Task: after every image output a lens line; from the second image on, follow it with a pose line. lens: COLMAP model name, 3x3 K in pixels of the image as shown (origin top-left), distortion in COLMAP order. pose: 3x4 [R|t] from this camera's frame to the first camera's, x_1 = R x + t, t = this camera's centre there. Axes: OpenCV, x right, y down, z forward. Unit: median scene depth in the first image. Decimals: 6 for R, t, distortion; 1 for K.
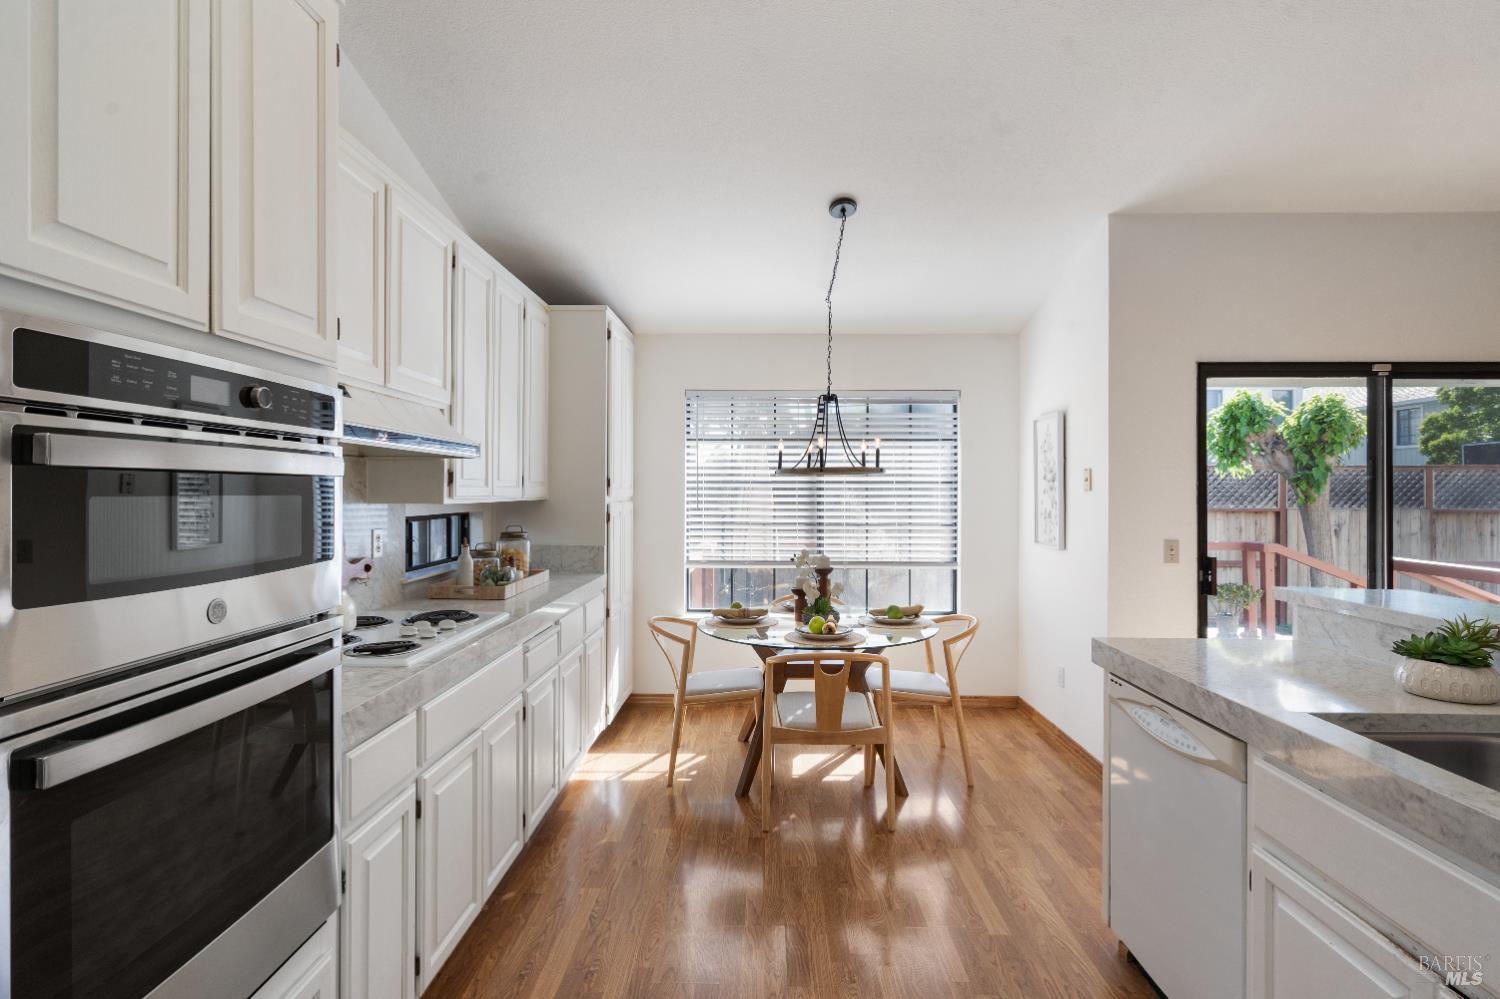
lens RADIAL K [[720.2, 0, 746.4], [0, 720.2, 489.9], [0, 0, 1]] dist [-0.001566, -0.000237]
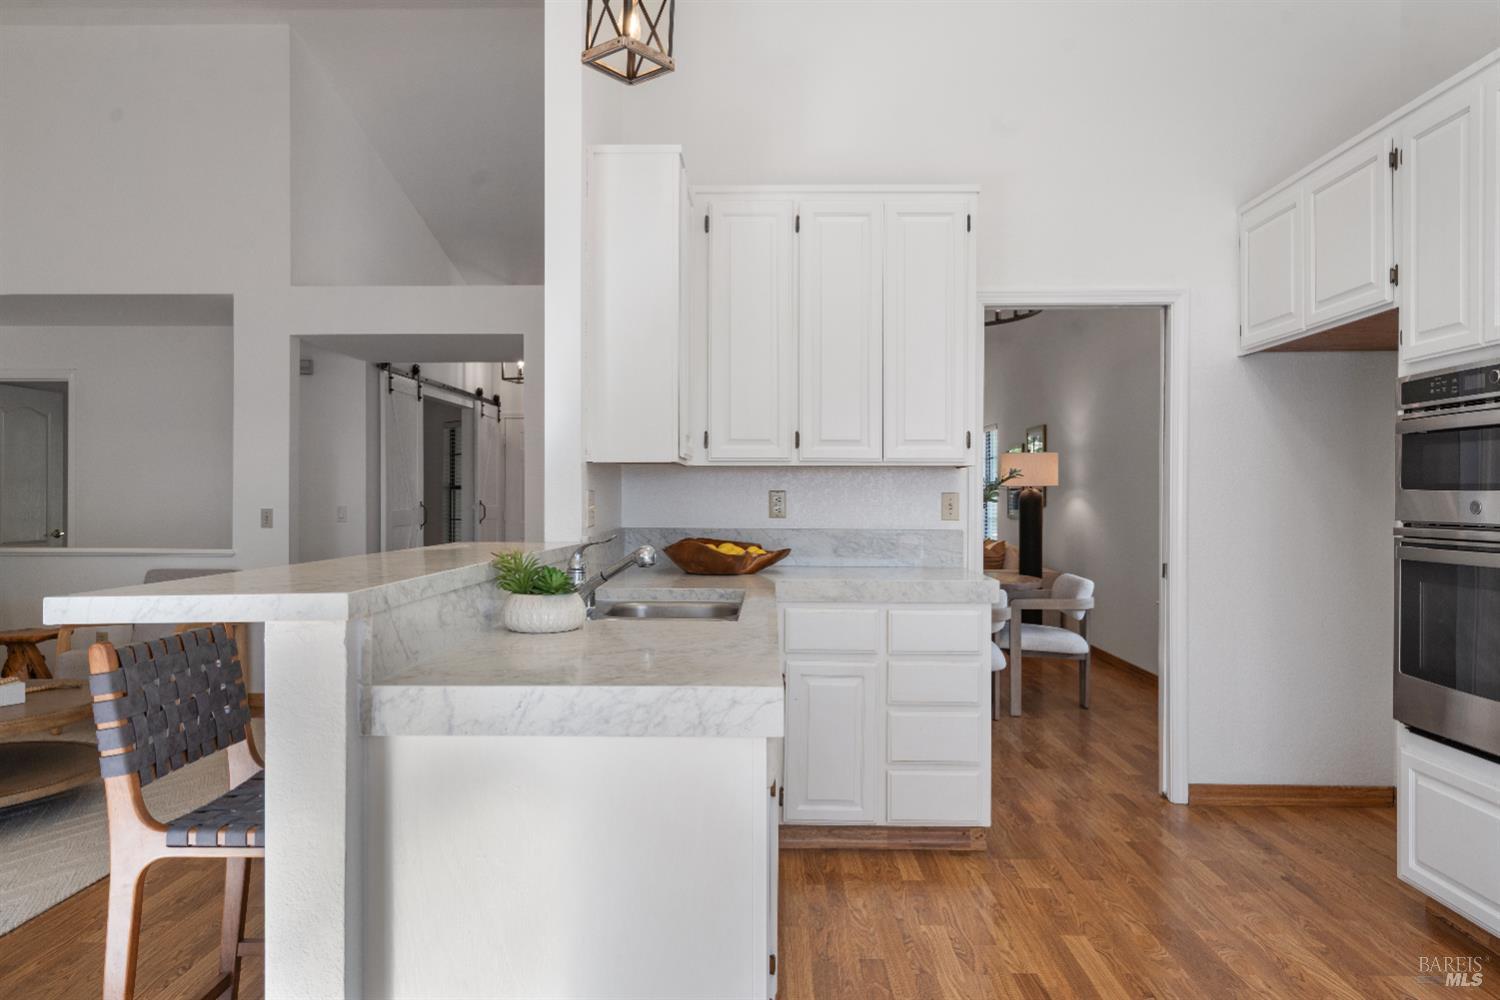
lens RADIAL K [[948.8, 0, 750.0], [0, 948.8, 500.0], [0, 0, 1]] dist [-0.000585, 0.000486]
pose [[-0.999969, -0.007286, -0.003070, 0.326494], [-0.007300, 0.999963, 0.004572, 0.048485], [0.003036, 0.004594, -0.999985, 1.046621]]
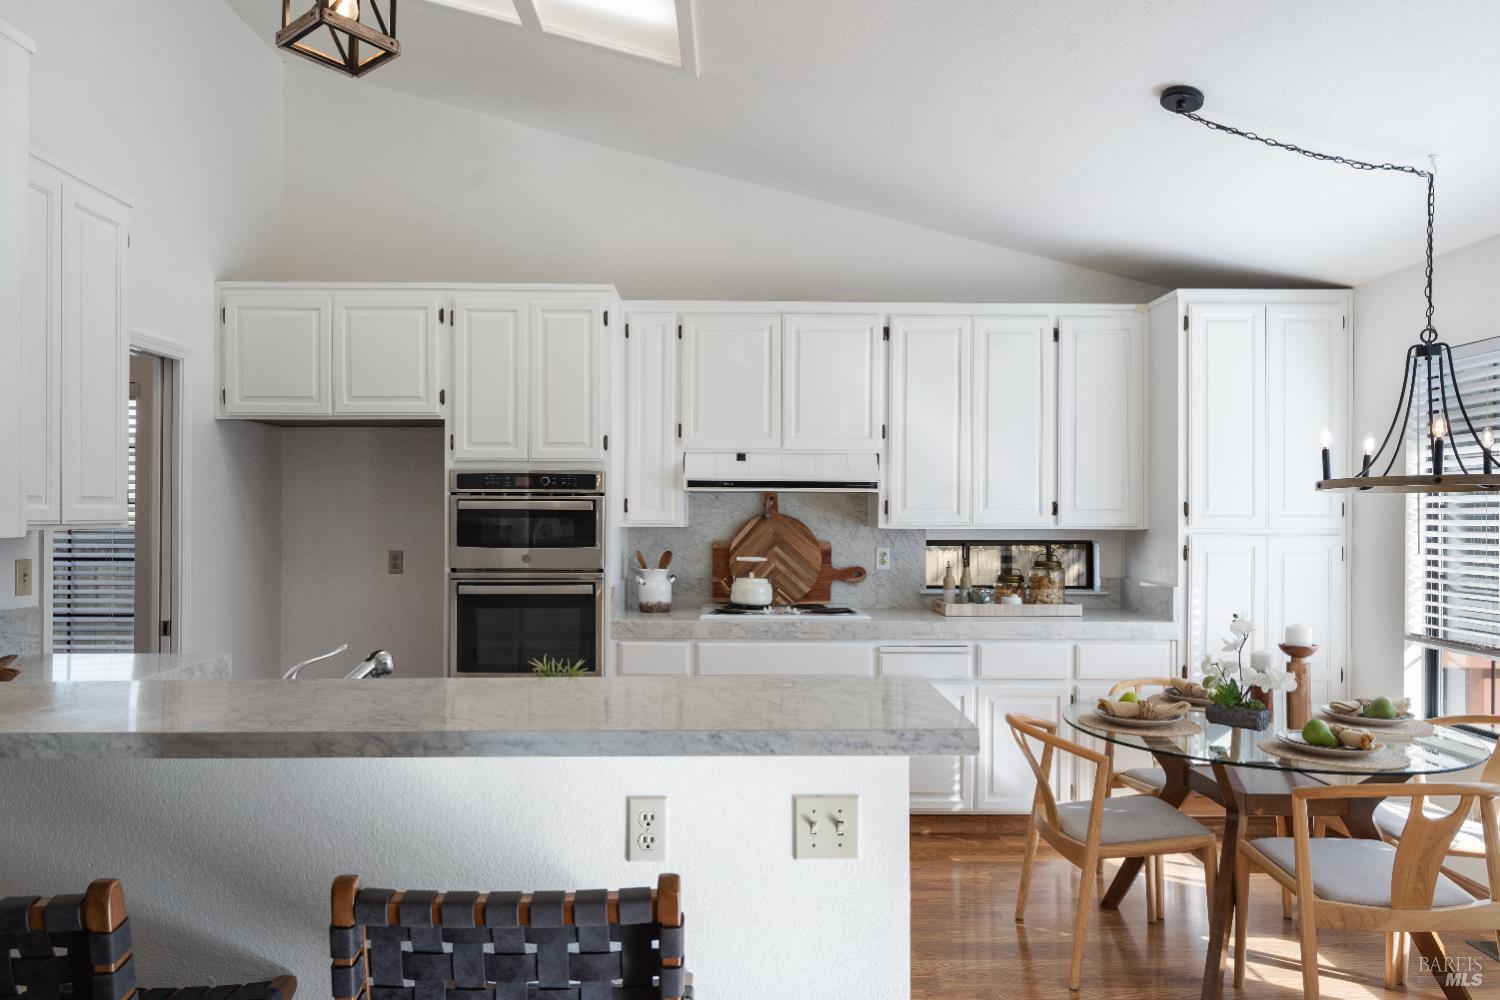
lens RADIAL K [[1003.5, 0, 756.1], [0, 1003.5, 525.9], [0, 0, 1]] dist [-0.000833, 0.000507]
pose [[0.038525, 0.007189, -0.999232, 1.037667], [-0.003556, 0.999969, 0.007058, 0.002652], [0.999251, 0.003281, 0.038549, 0.557889]]
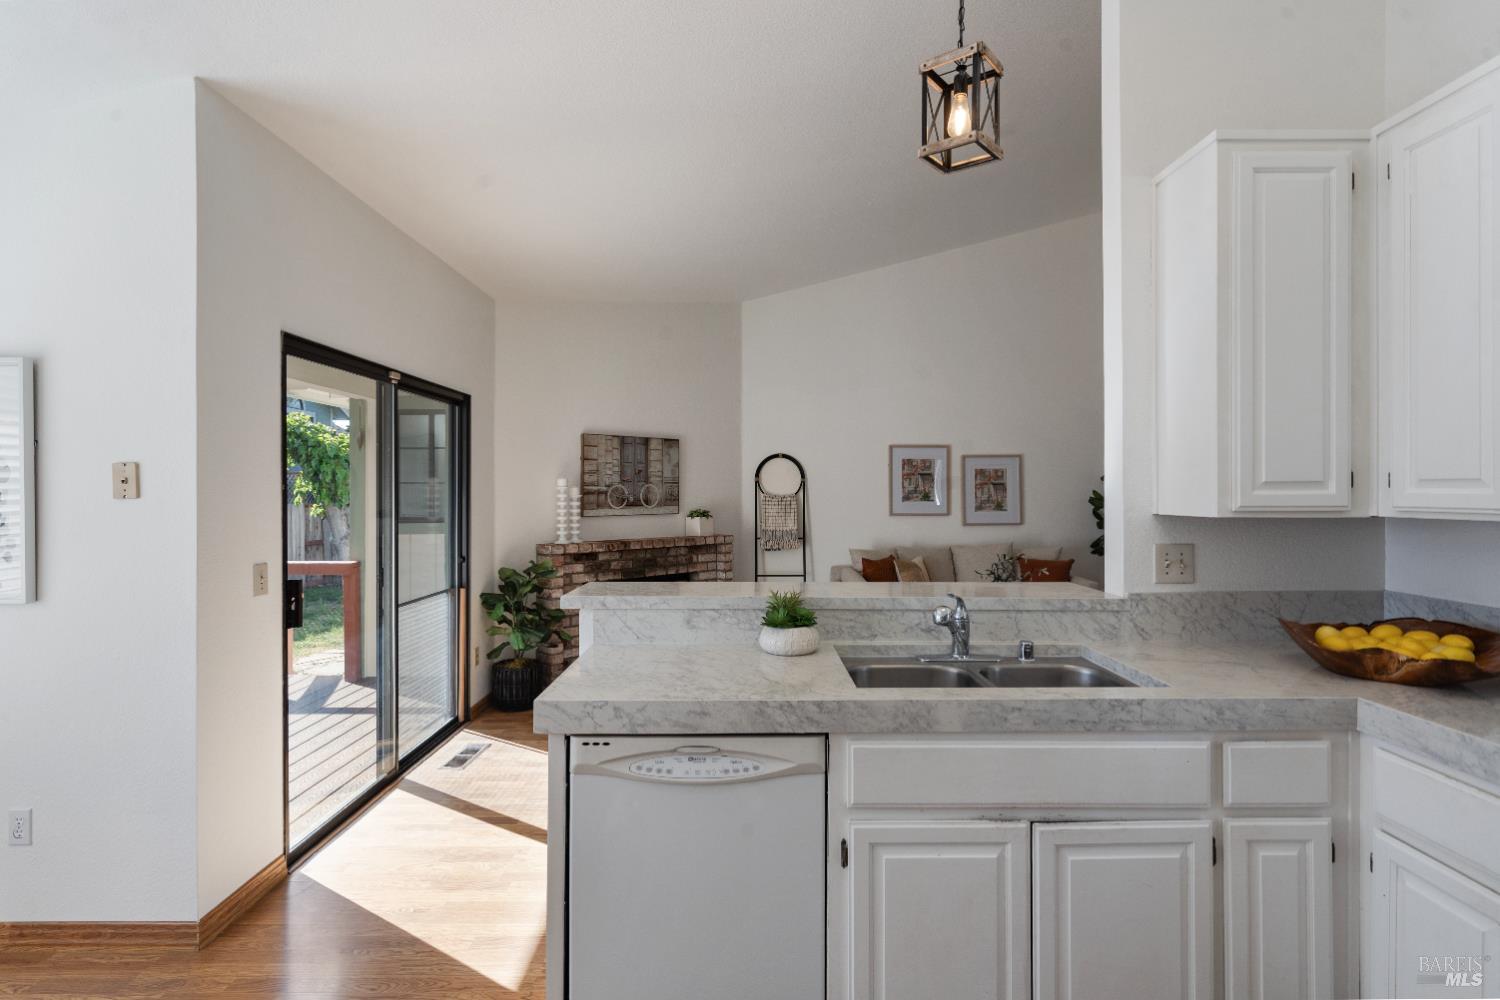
lens RADIAL K [[727.5, 0, 748.5], [0, 727.5, 489.3], [0, 0, 1]] dist [-0.002772, 0.000347]
pose [[-0.029442, -0.001639, 0.999565, -0.172614], [0.001417, 0.999998, 0.001682, -0.007607], [-0.999565, 0.001466, -0.029439, 0.513842]]
